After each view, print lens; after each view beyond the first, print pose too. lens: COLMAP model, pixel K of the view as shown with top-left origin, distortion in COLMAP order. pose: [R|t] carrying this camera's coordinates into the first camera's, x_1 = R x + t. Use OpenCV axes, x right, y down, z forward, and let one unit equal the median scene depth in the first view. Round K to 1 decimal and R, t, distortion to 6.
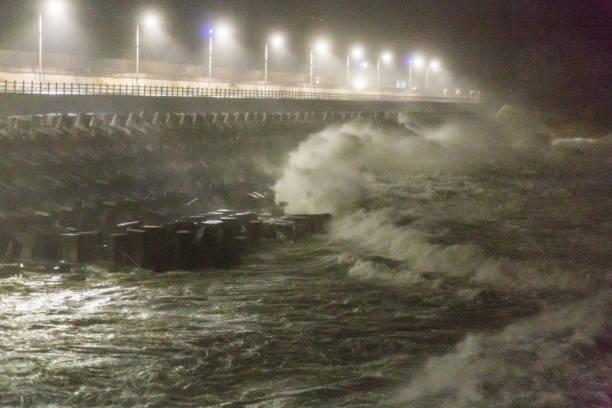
lens RADIAL K [[3291.9, 0, 304.4], [0, 3291.9, 202.8], [0, 0, 1]] dist [0.788496, 0.000000]
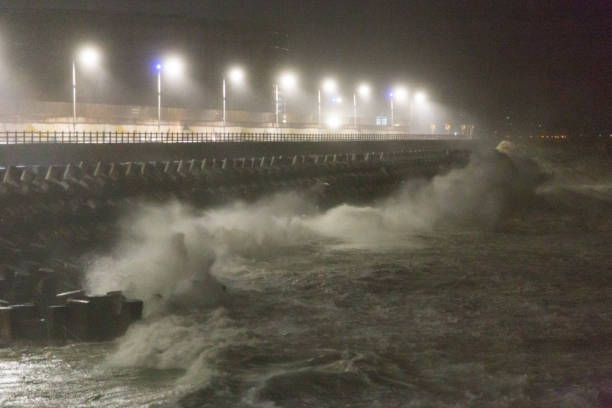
lens RADIAL K [[3291.9, 0, 308.3], [0, 3291.9, 207.3], [0, 0, 1]] dist [0.788496, 0.000000]
pose [[0.999322, -0.030600, -0.020481, 0.026946], [0.030360, 0.999468, -0.011949, -0.003842], [0.020836, 0.011319, 0.999719, 0.143217]]
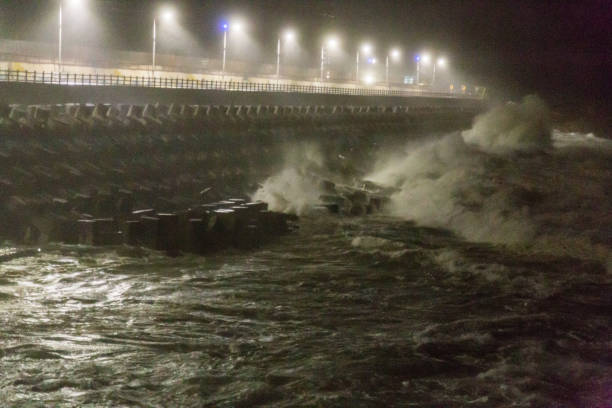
lens RADIAL K [[3291.9, 0, 305.3], [0, 3291.9, 205.2], [0, 0, 1]] dist [0.788496, 0.000000]
pose [[0.999879, 0.015108, -0.003757, 0.001374], [-0.015095, 0.999880, 0.003522, 0.000022], [0.003810, -0.003465, 0.999987, -0.032503]]
